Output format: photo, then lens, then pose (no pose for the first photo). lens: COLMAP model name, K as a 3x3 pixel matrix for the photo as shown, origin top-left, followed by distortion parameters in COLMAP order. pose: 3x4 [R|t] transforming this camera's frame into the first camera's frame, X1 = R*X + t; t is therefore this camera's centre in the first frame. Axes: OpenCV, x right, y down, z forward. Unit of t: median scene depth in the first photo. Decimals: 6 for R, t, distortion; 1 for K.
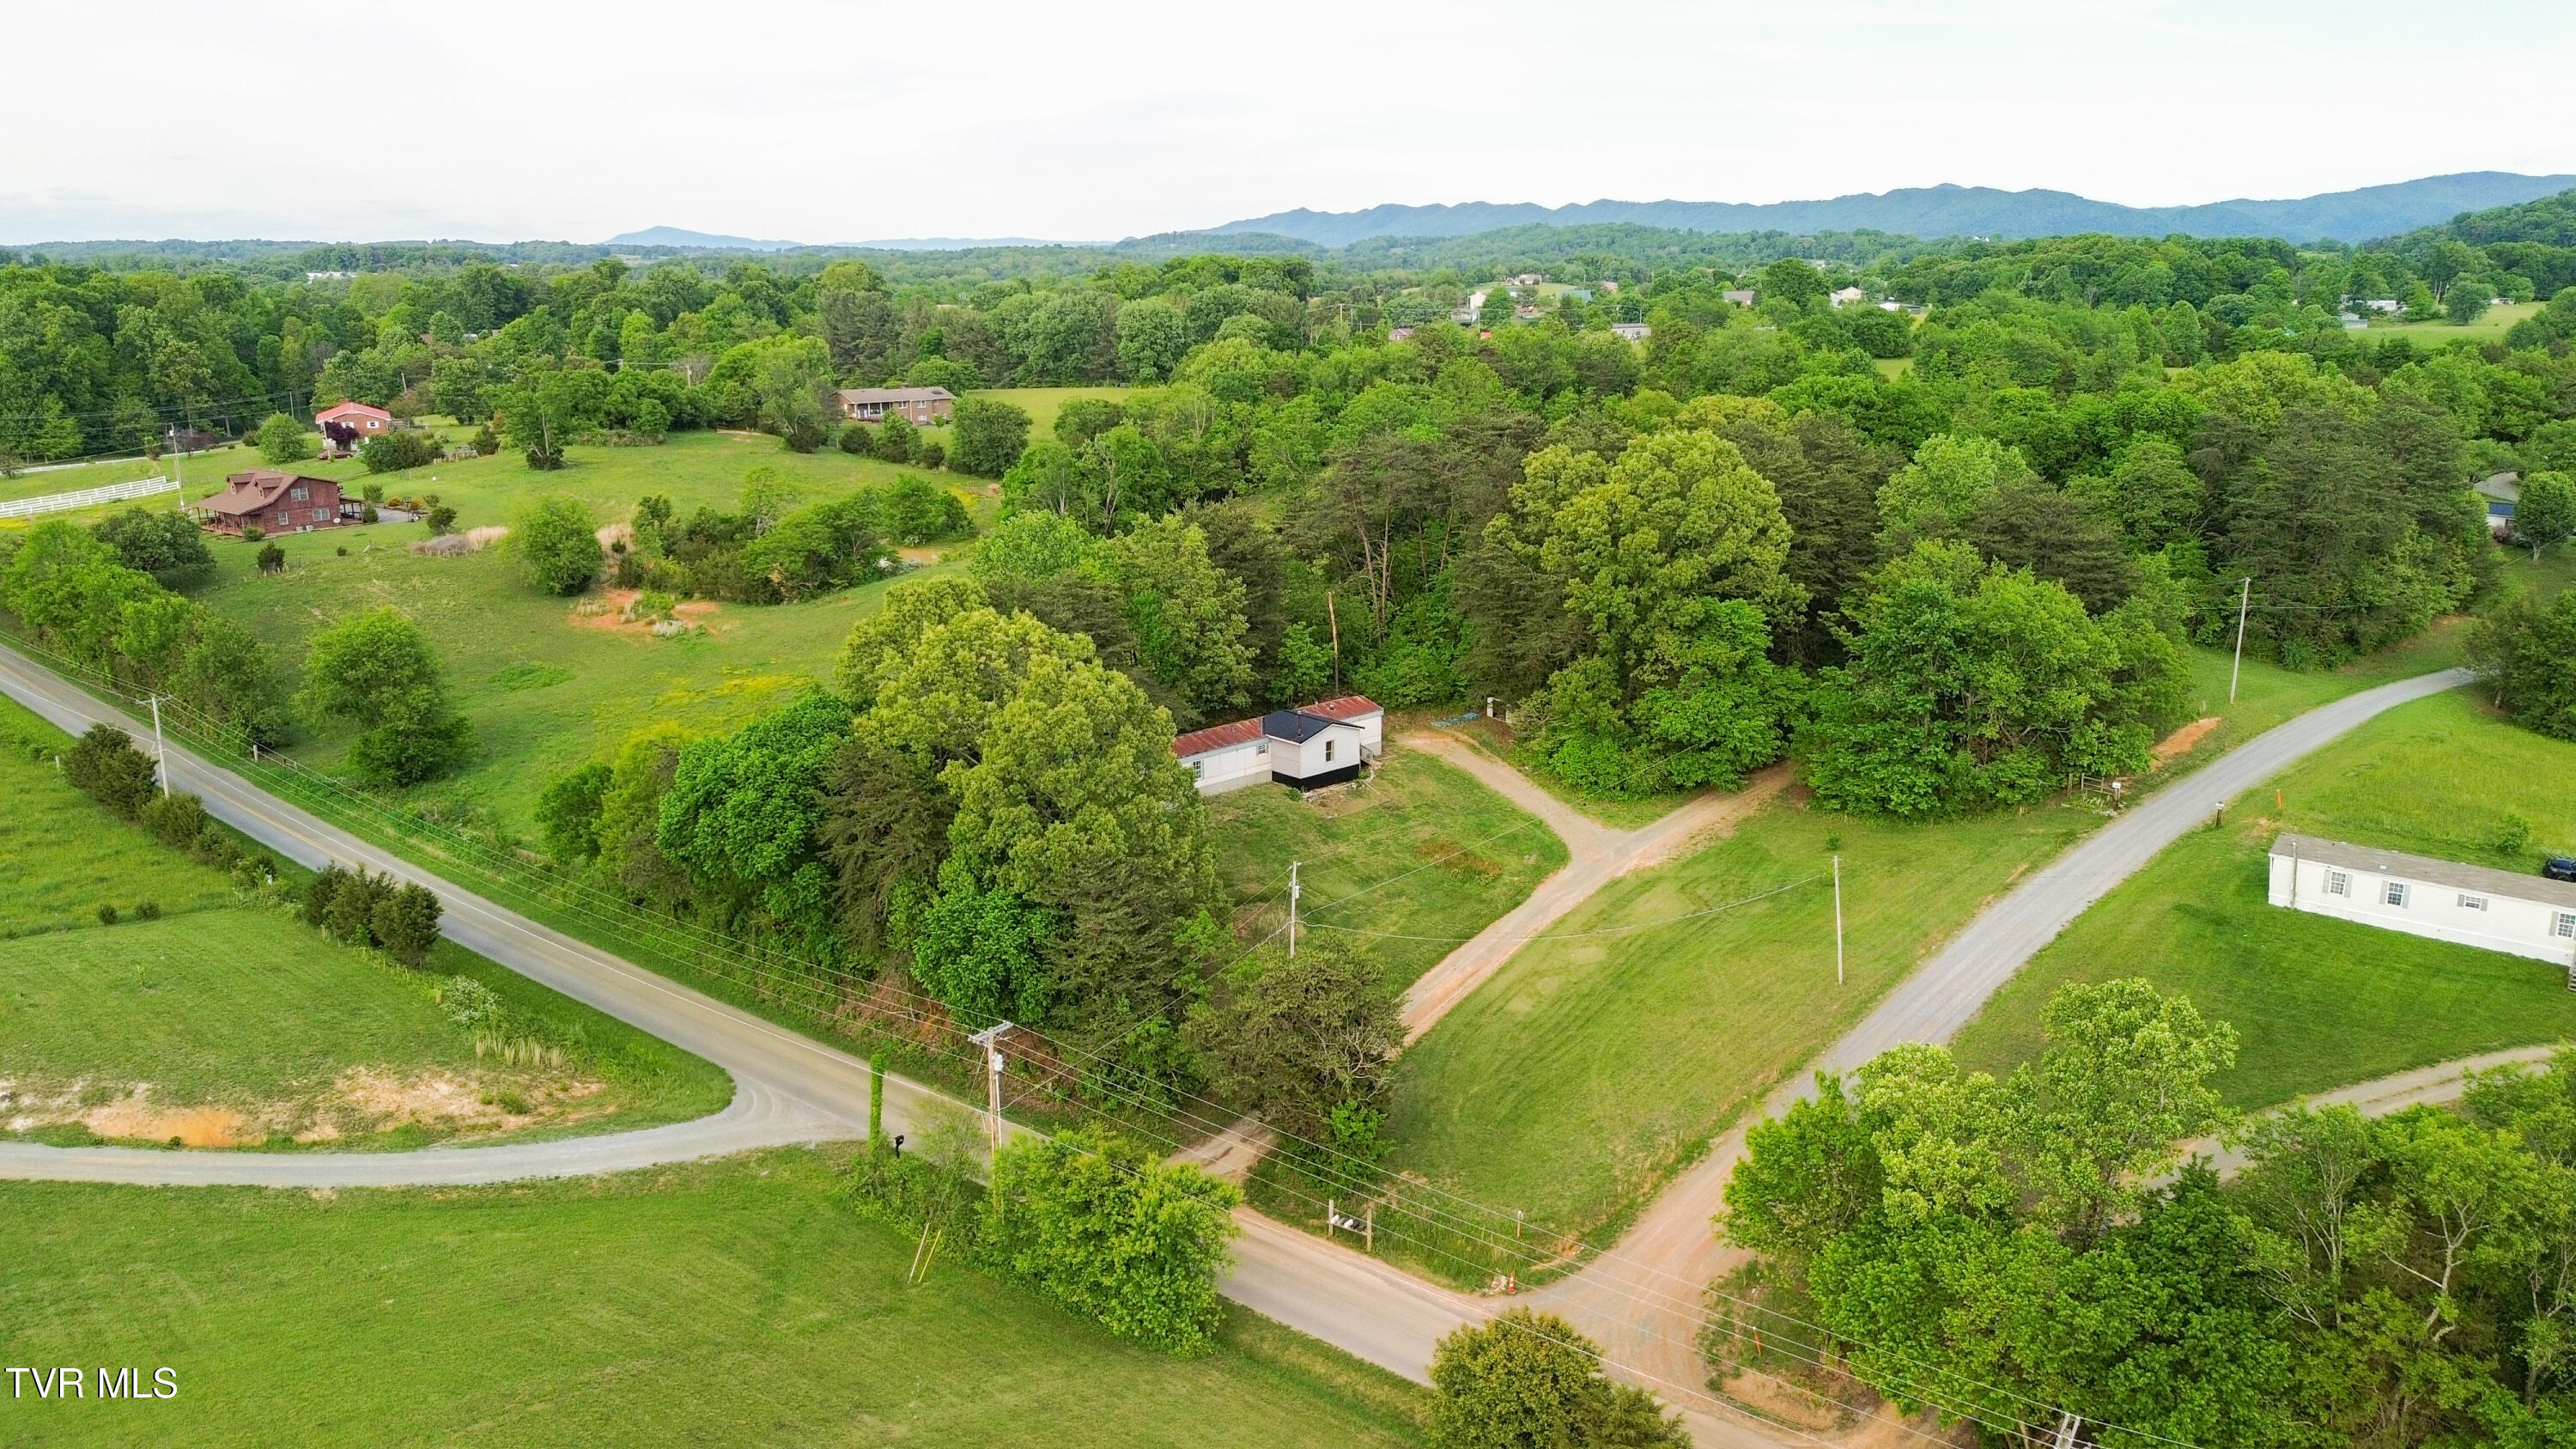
lens RADIAL K [[1823.2, 0, 1288.0], [0, 1823.2, 724.5], [0, 0, 1]] dist [0.066983, -0.077983]
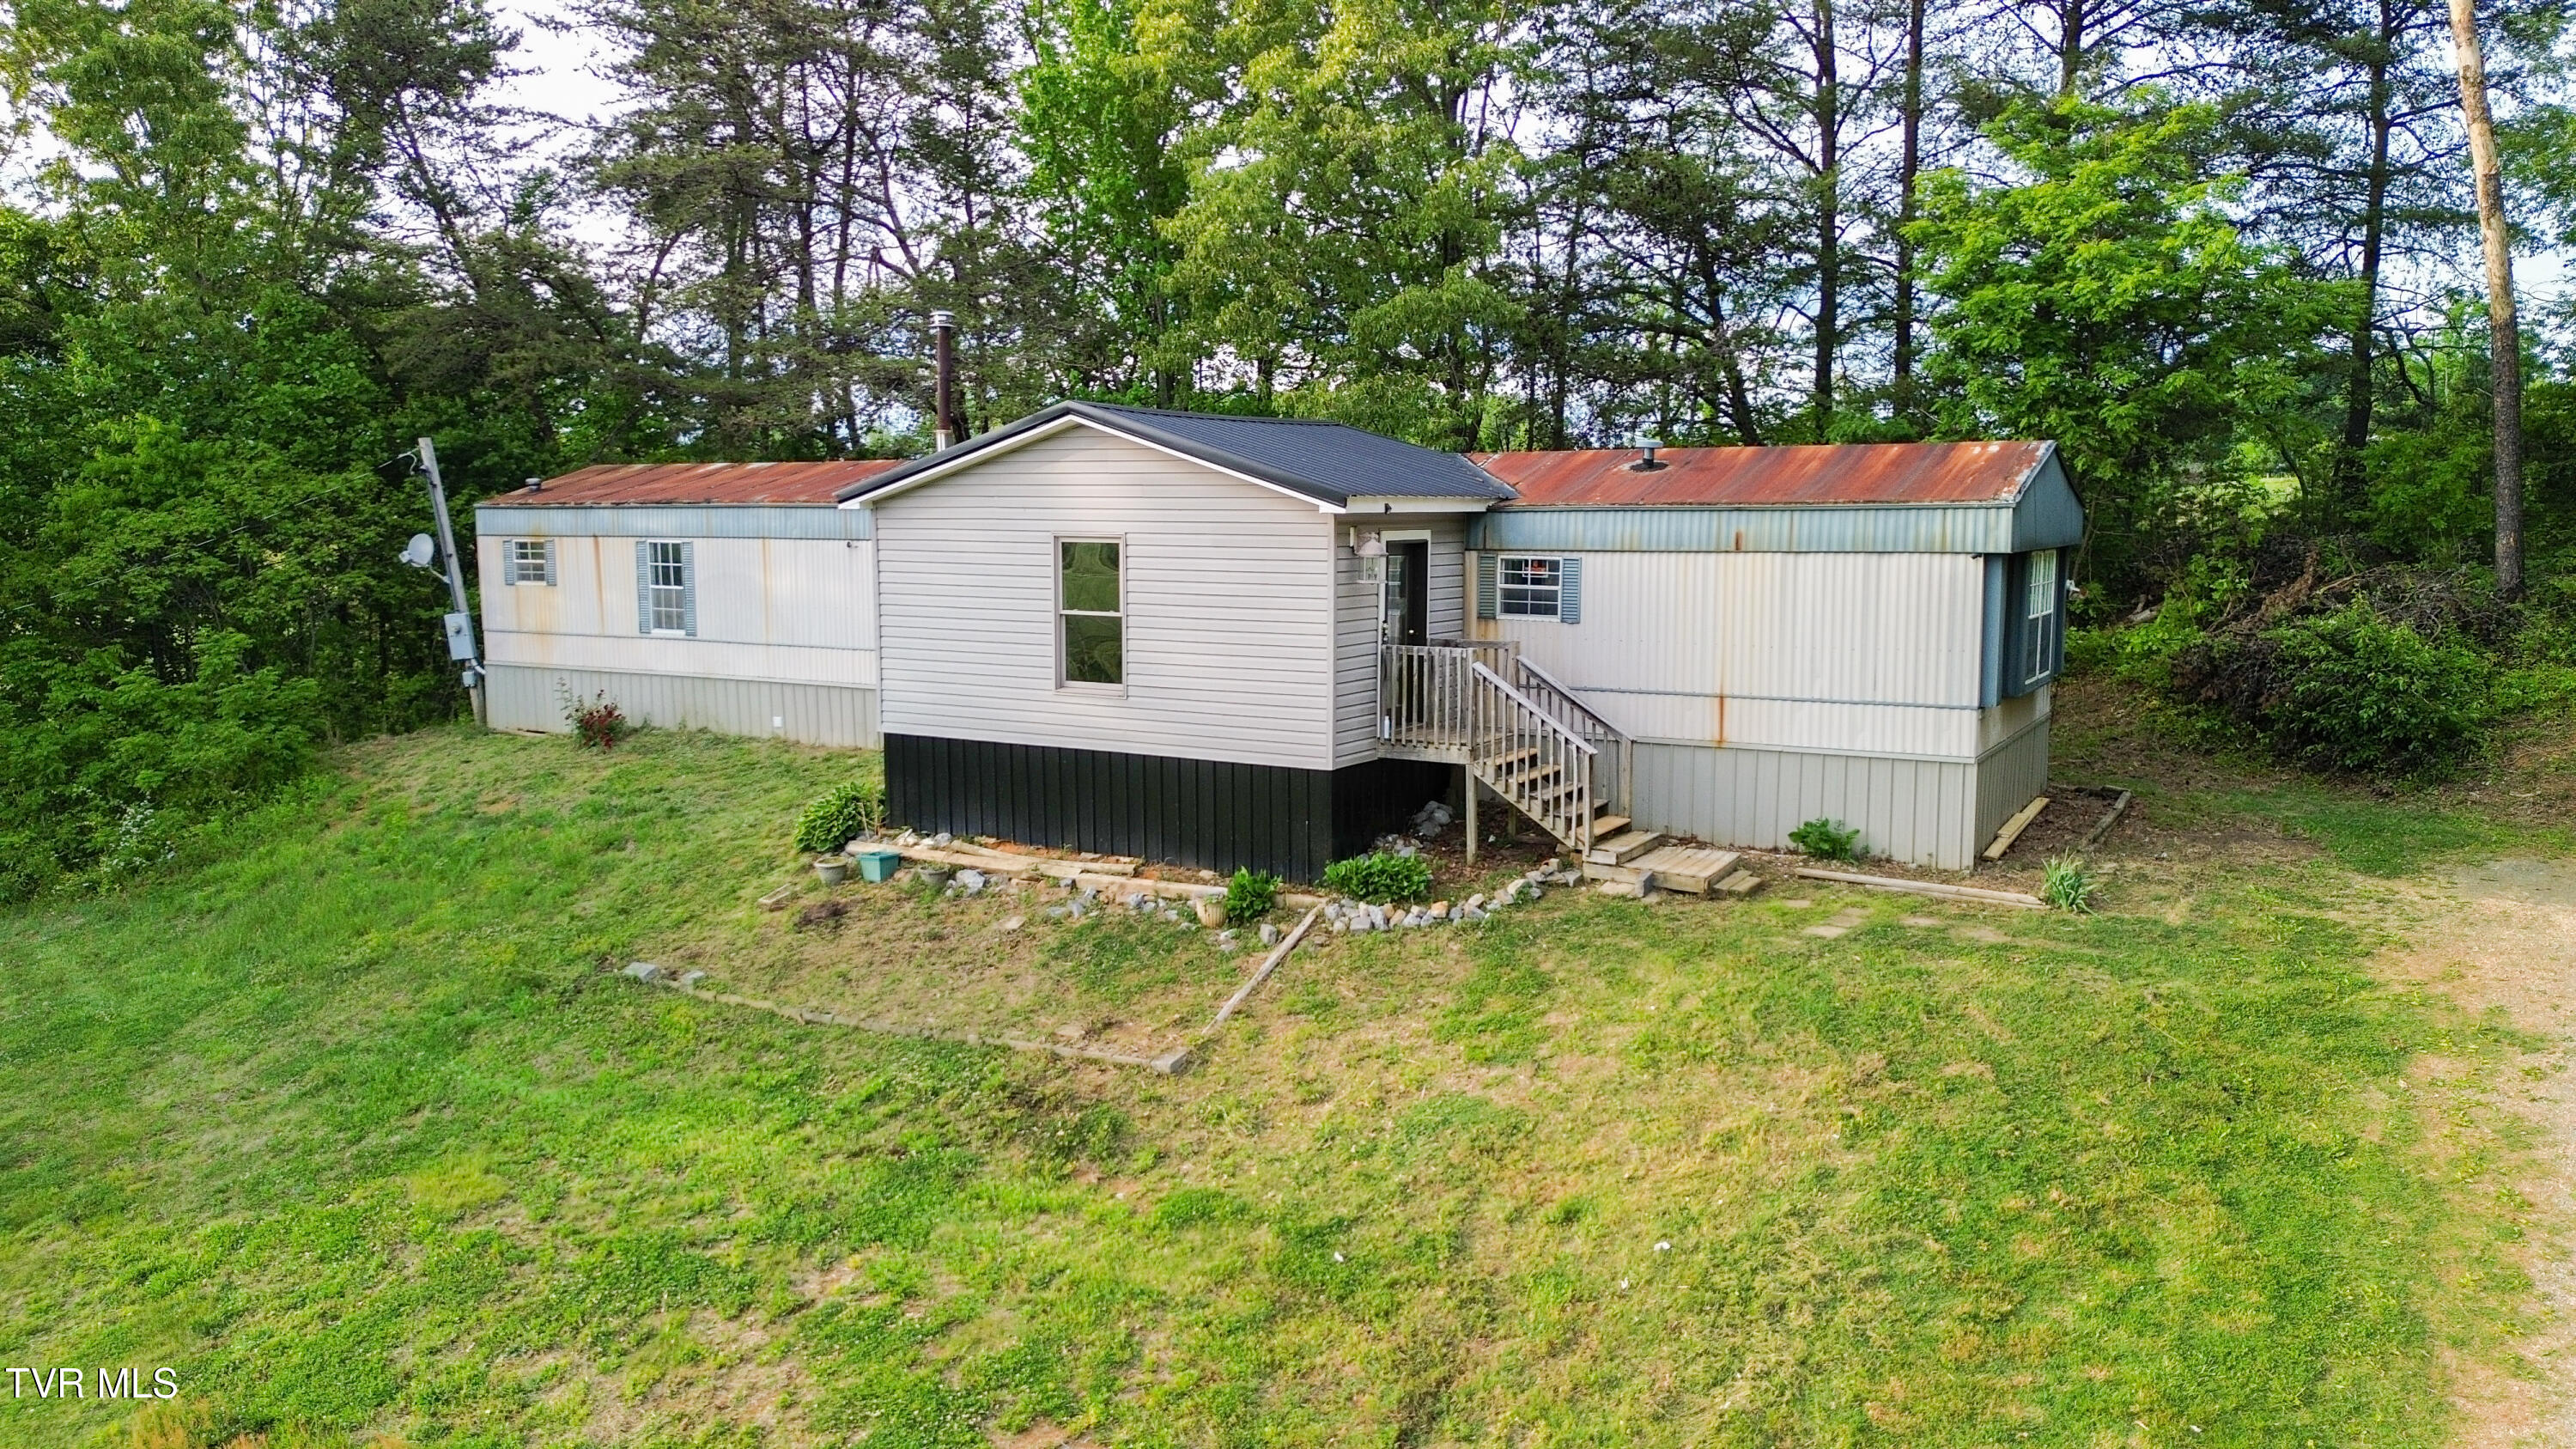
lens RADIAL K [[1817.8, 0, 1293.5], [0, 1817.8, 716.0], [0, 0, 1]] dist [0.059419, -0.071951]
pose [[0.278354, 0.105619, -0.954654, 0.164909], [-0.245941, 0.968636, 0.035455, 0.013527], [0.928457, 0.224920, 0.295599, 0.956658]]
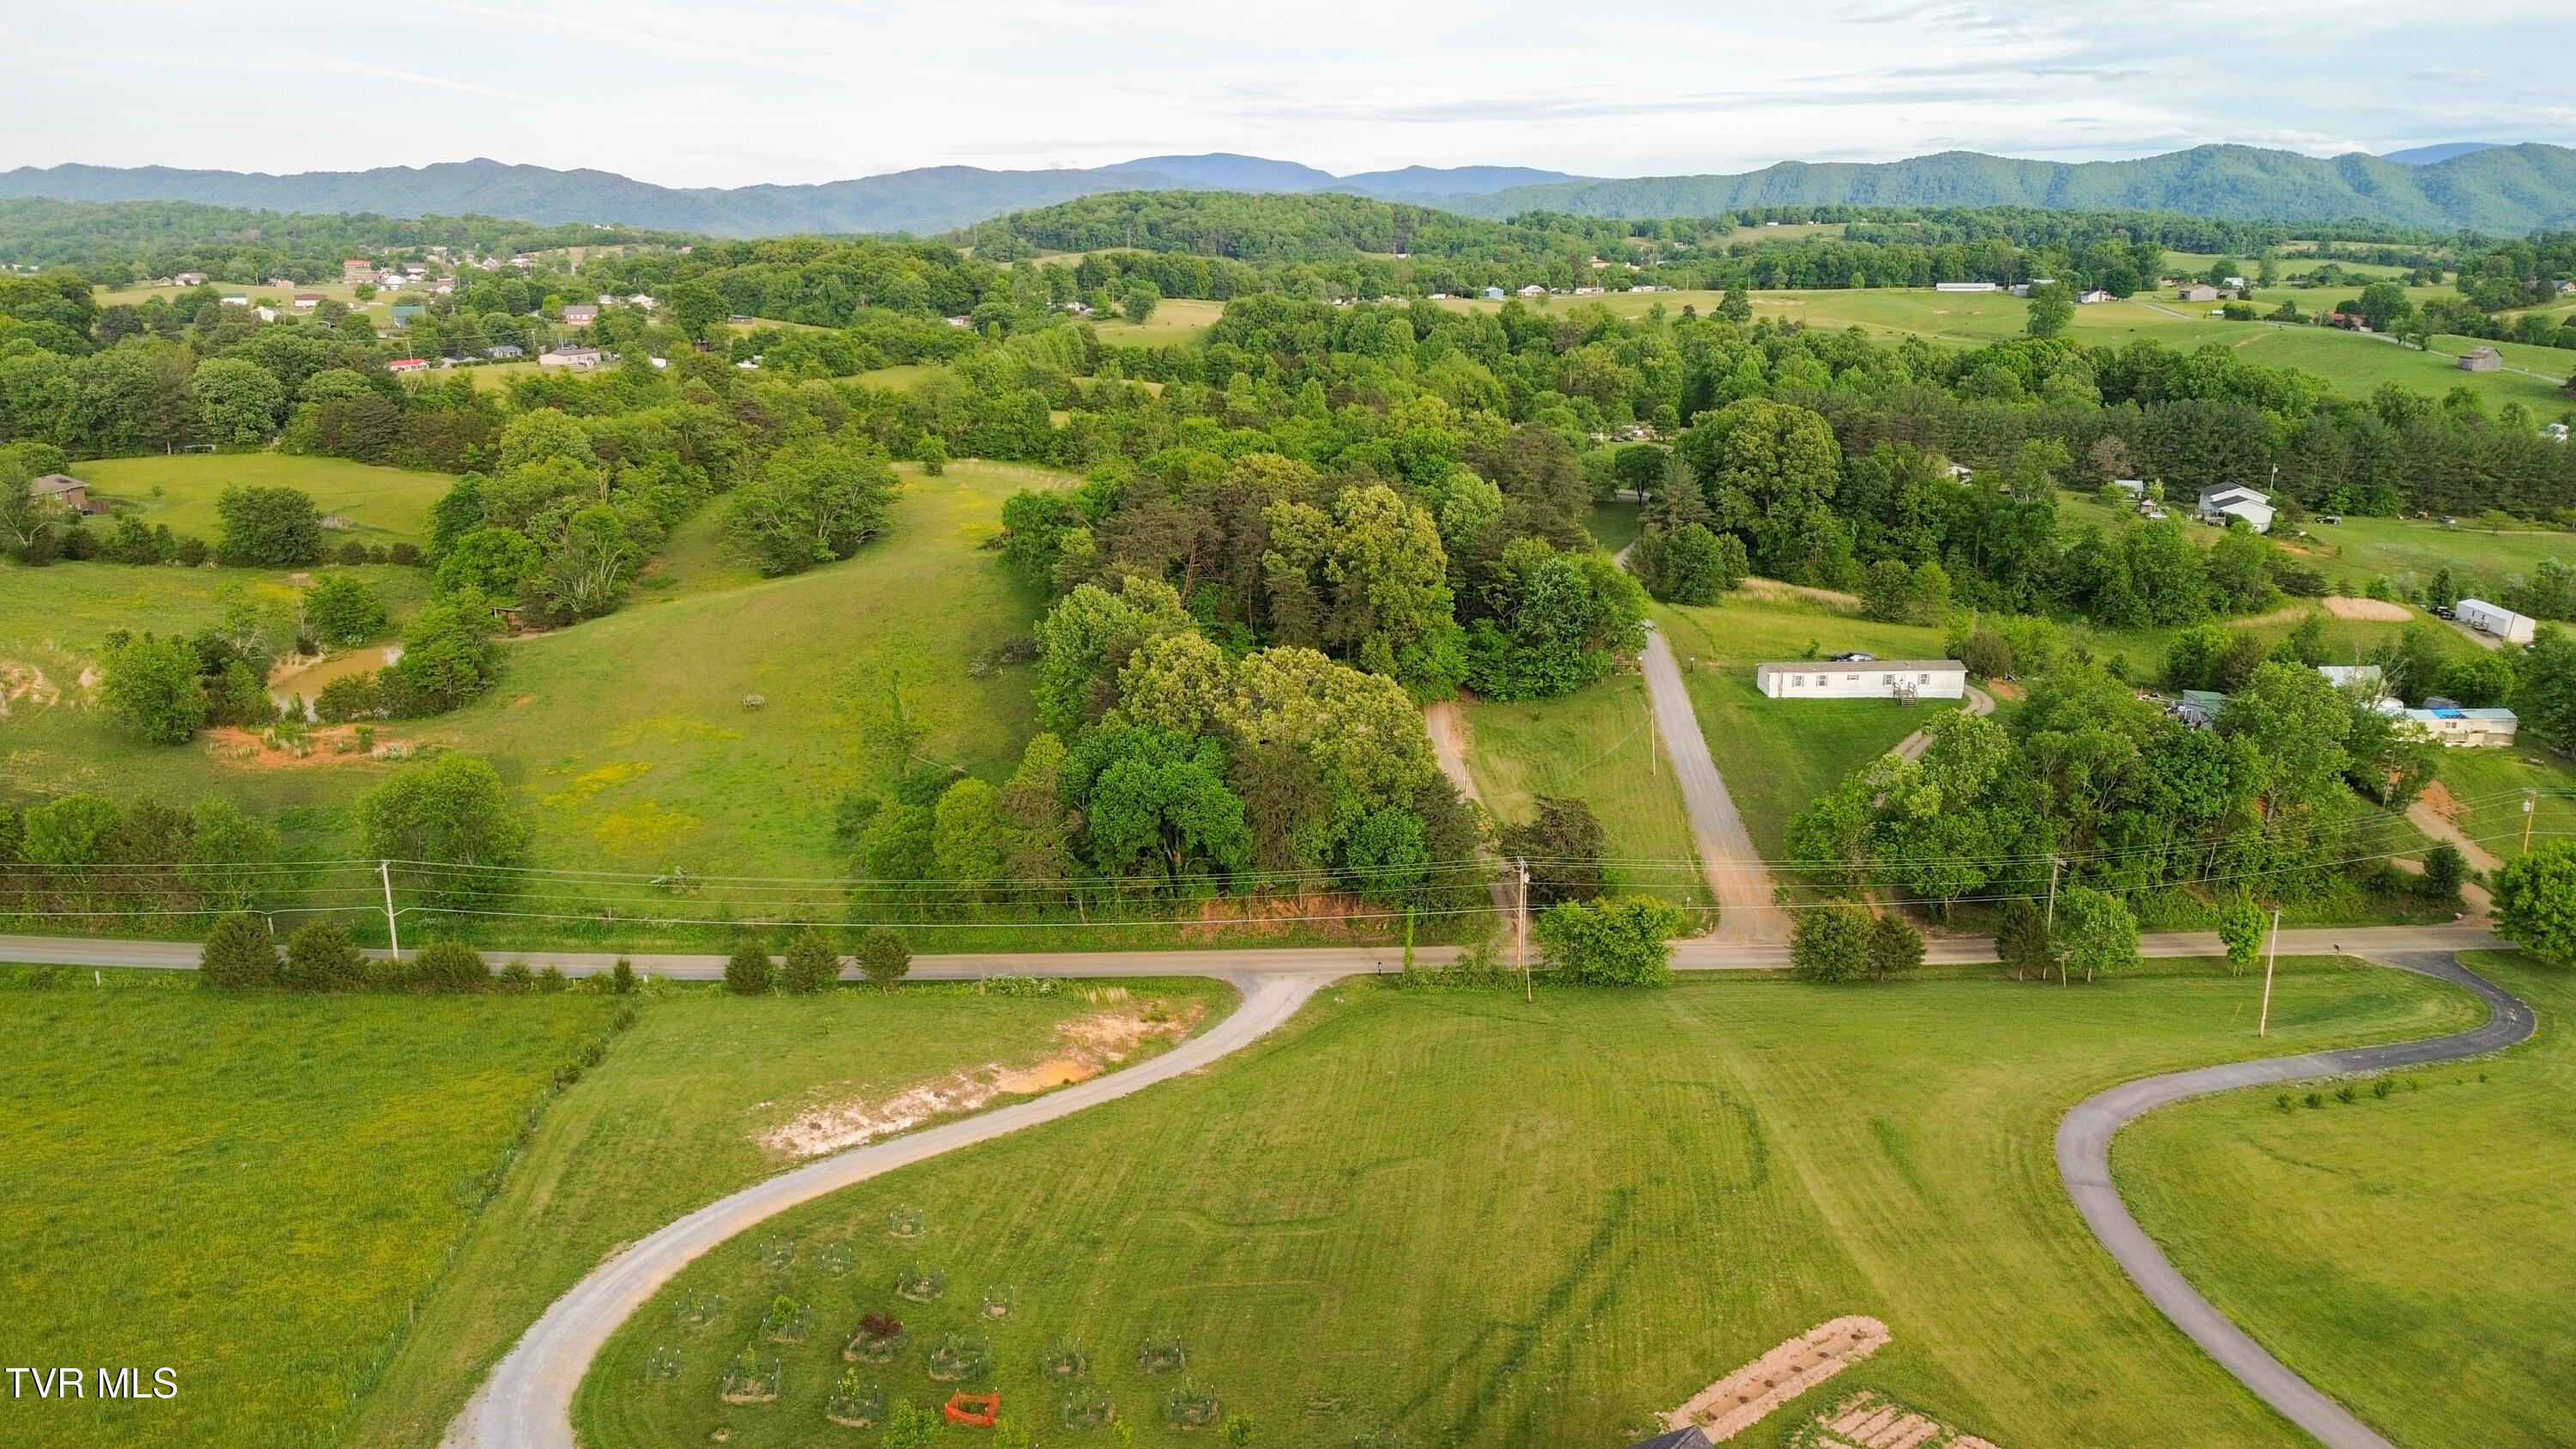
lens RADIAL K [[1823.2, 0, 1288.0], [0, 1823.2, 724.5], [0, 0, 1]] dist [0.066983, -0.077983]
pose [[0.741018, -0.173982, 0.648554, -0.942201], [0.165727, 0.983358, 0.074443, -0.089821], [-0.650713, 0.052319, 0.757519, -0.150704]]
